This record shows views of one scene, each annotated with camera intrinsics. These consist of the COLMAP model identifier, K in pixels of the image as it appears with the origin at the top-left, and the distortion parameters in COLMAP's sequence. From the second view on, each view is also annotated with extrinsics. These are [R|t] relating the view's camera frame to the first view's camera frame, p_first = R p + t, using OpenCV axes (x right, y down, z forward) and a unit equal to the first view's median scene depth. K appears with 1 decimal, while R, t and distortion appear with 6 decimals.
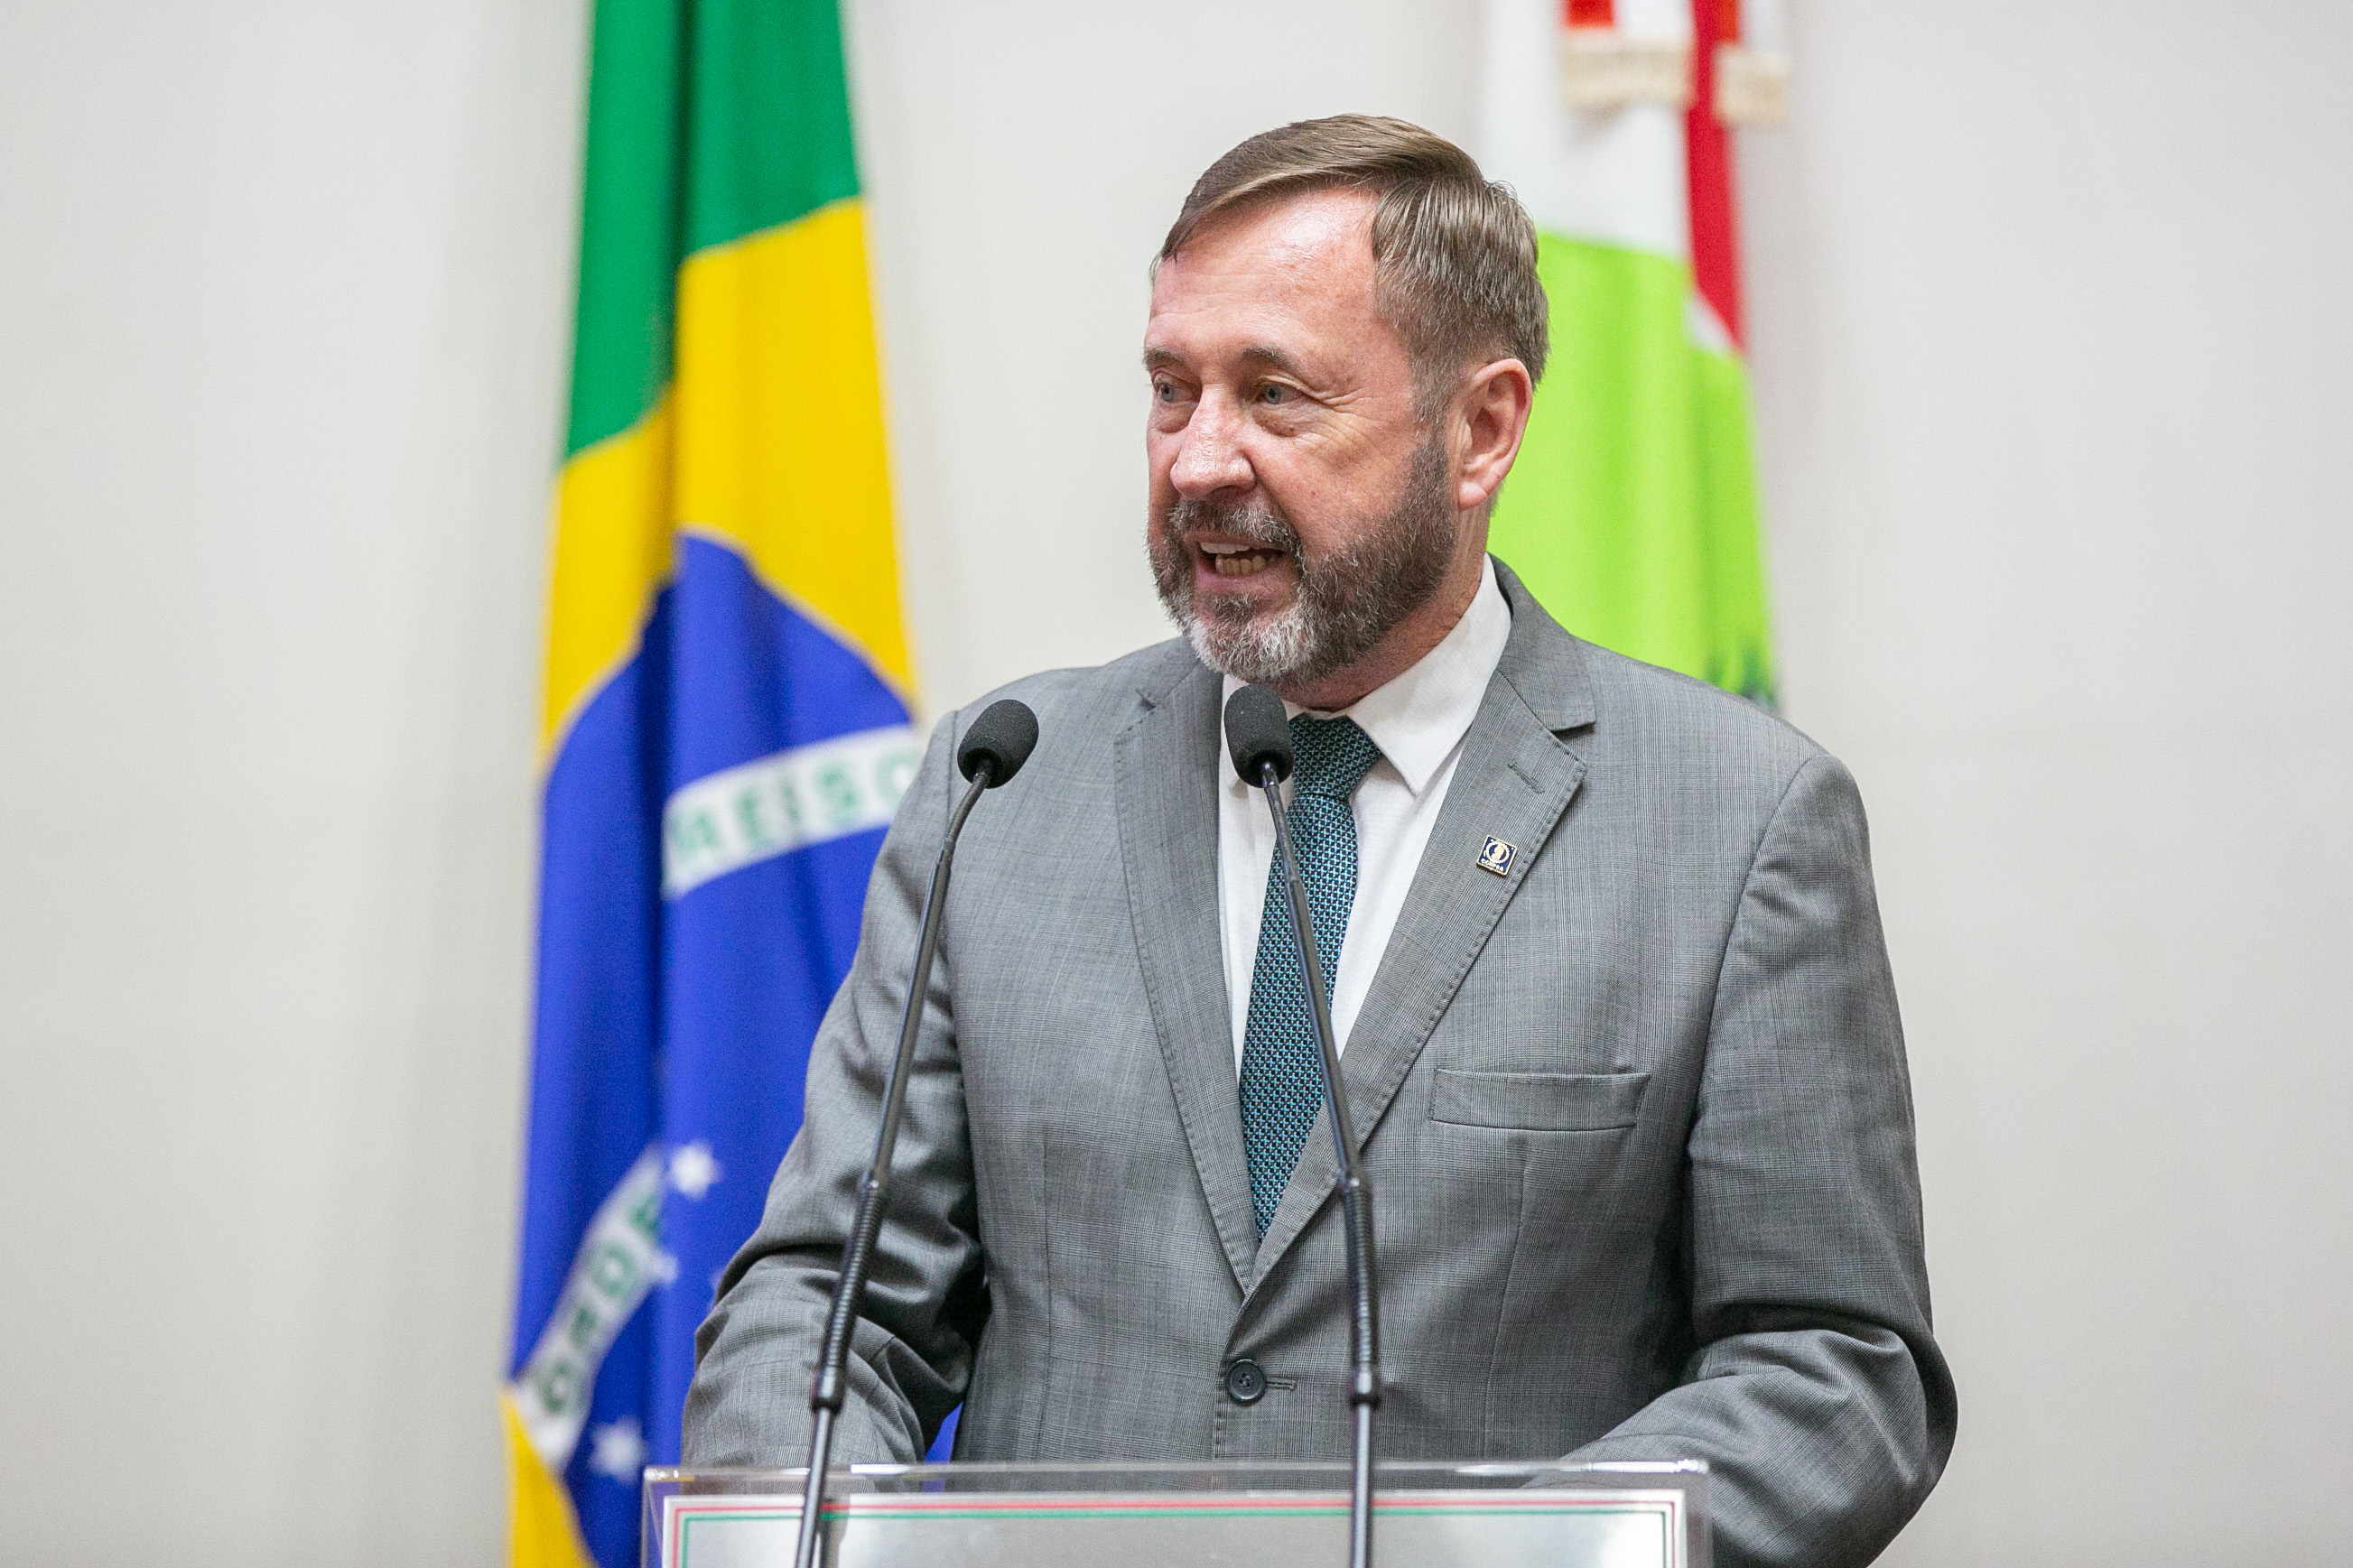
lens RADIAL K [[10705.7, 0, 1176.2], [0, 10705.7, 776.8], [0, 0, 1]] dist [0.455211, 0.000000]
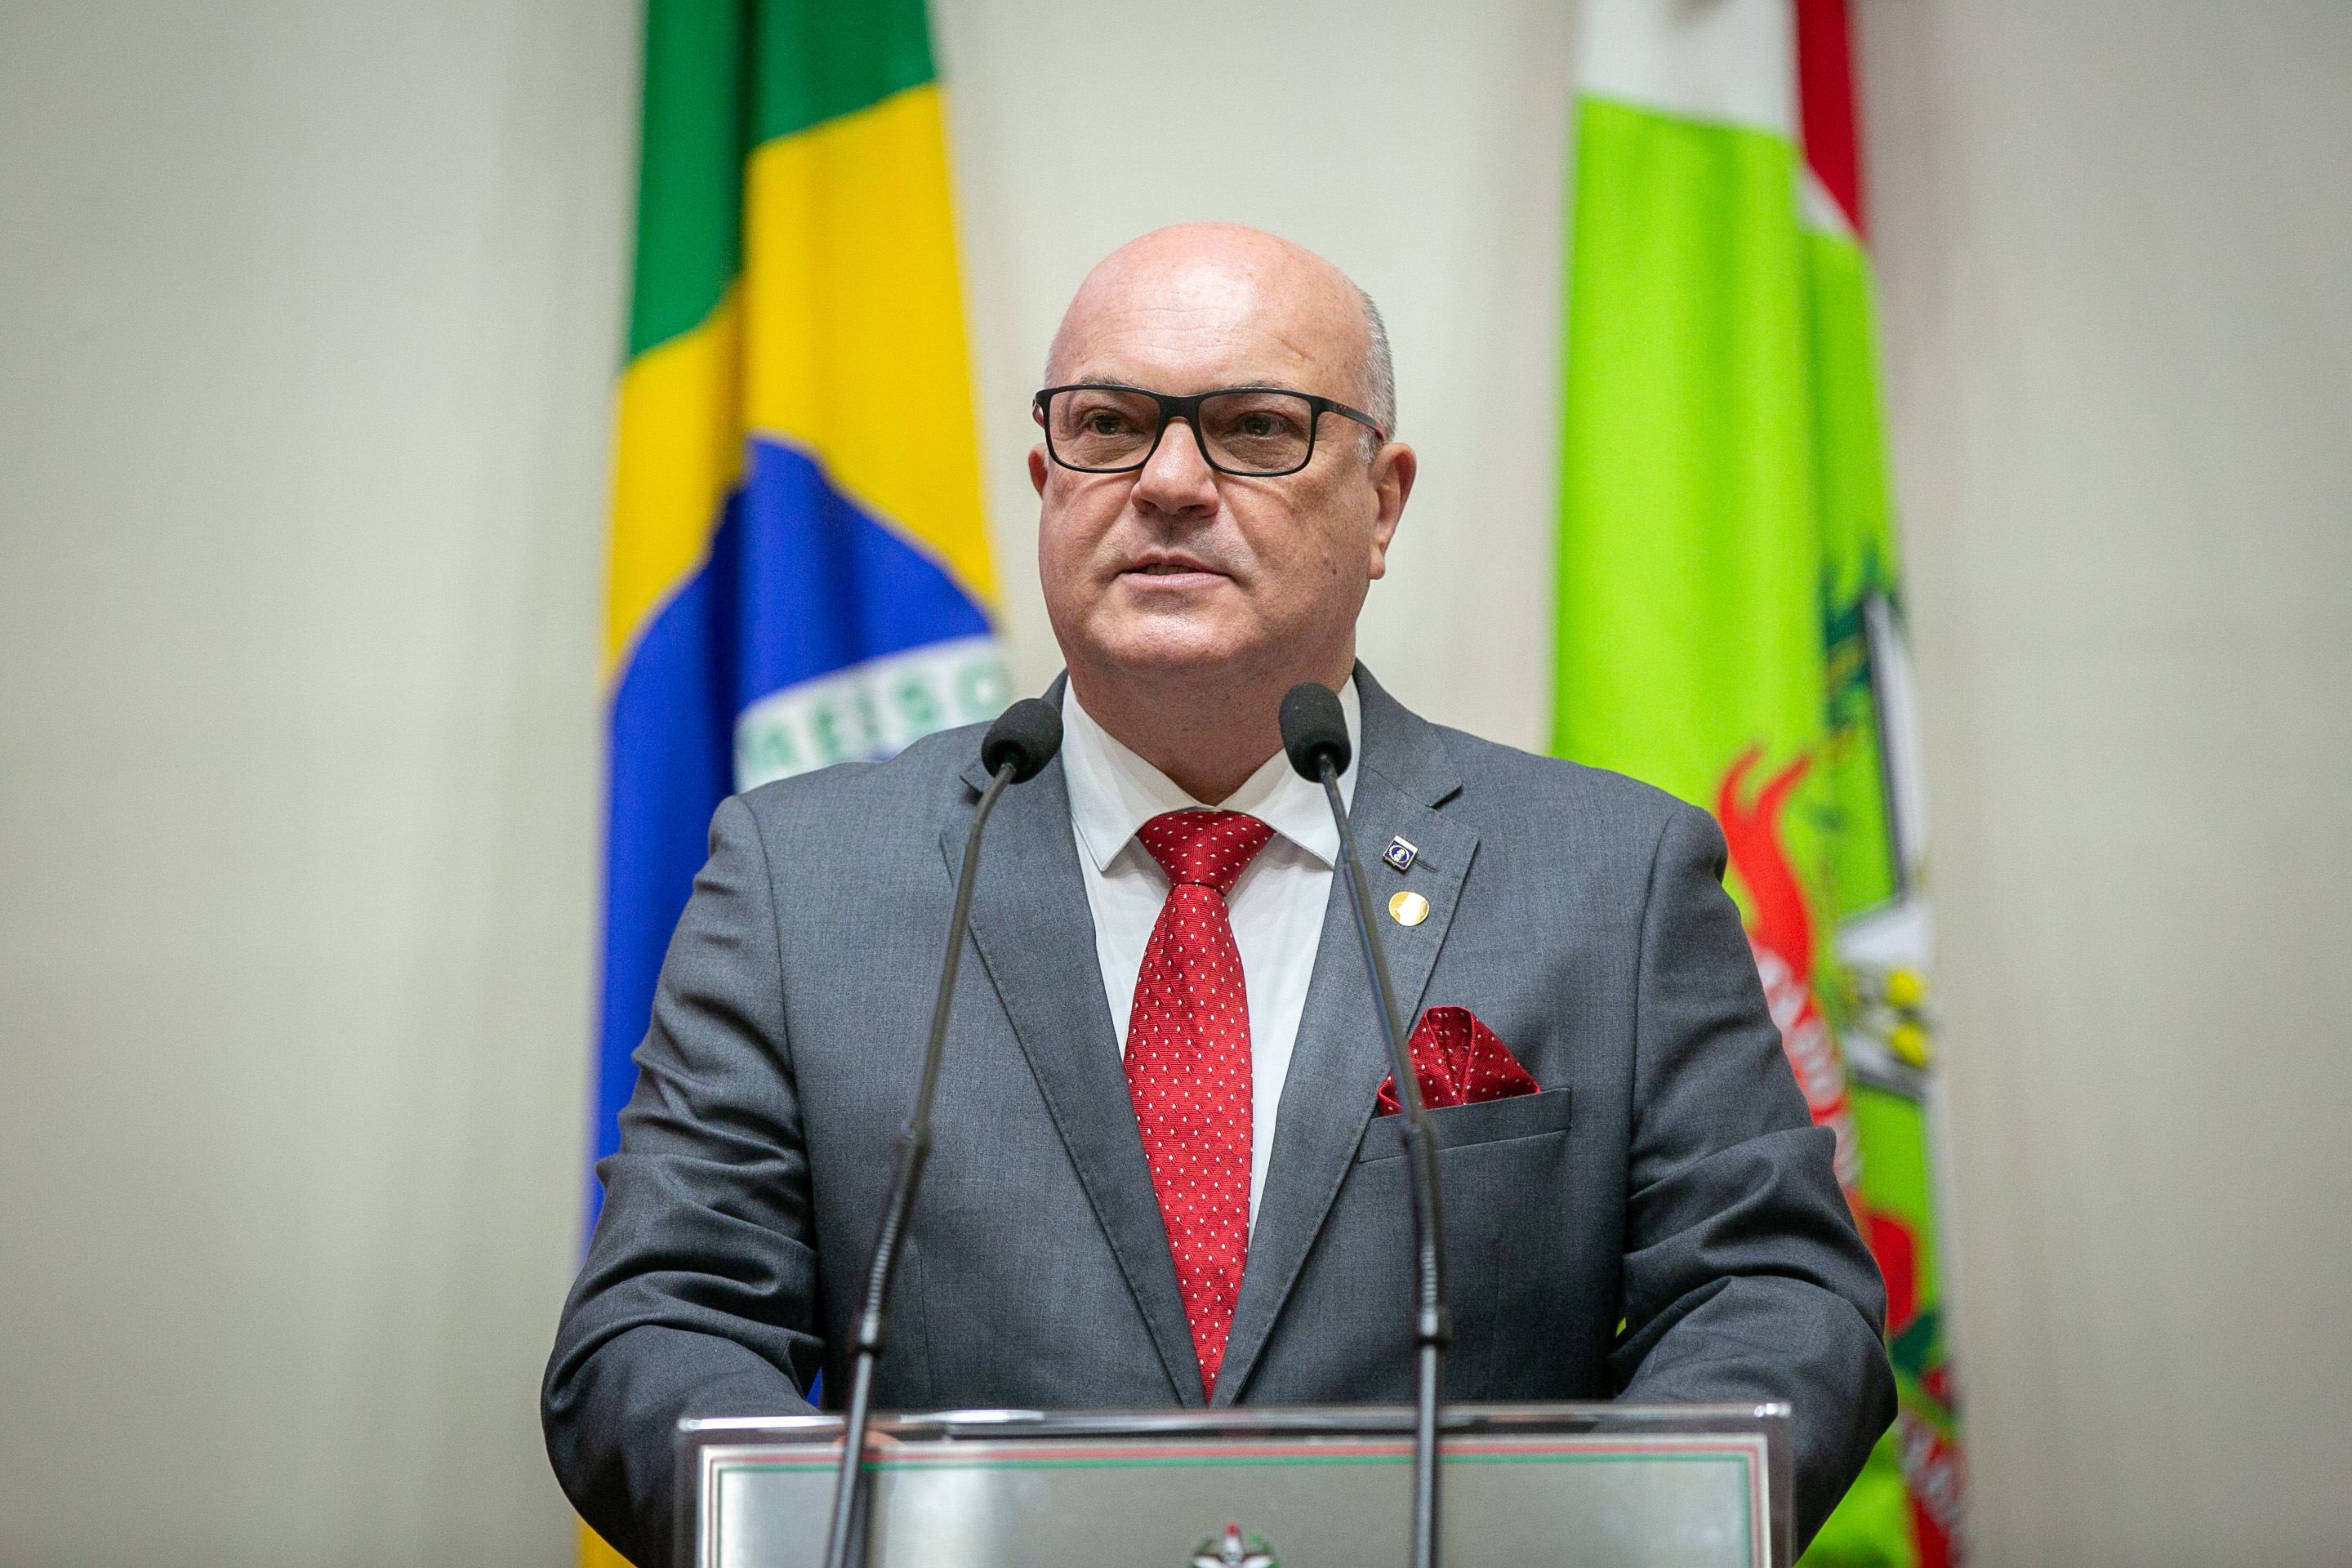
lens RADIAL K [[12515.1, 0, 1164.6], [0, 12515.1, 775.7], [0, 0, 1]] dist [1.069852, 0.000000]
pose [[0.999852, -0.006133, -0.016048, 0.008512], [0.006363, 0.999877, 0.014302, -0.008383], [0.015959, -0.014402, 0.999769, -0.118203]]
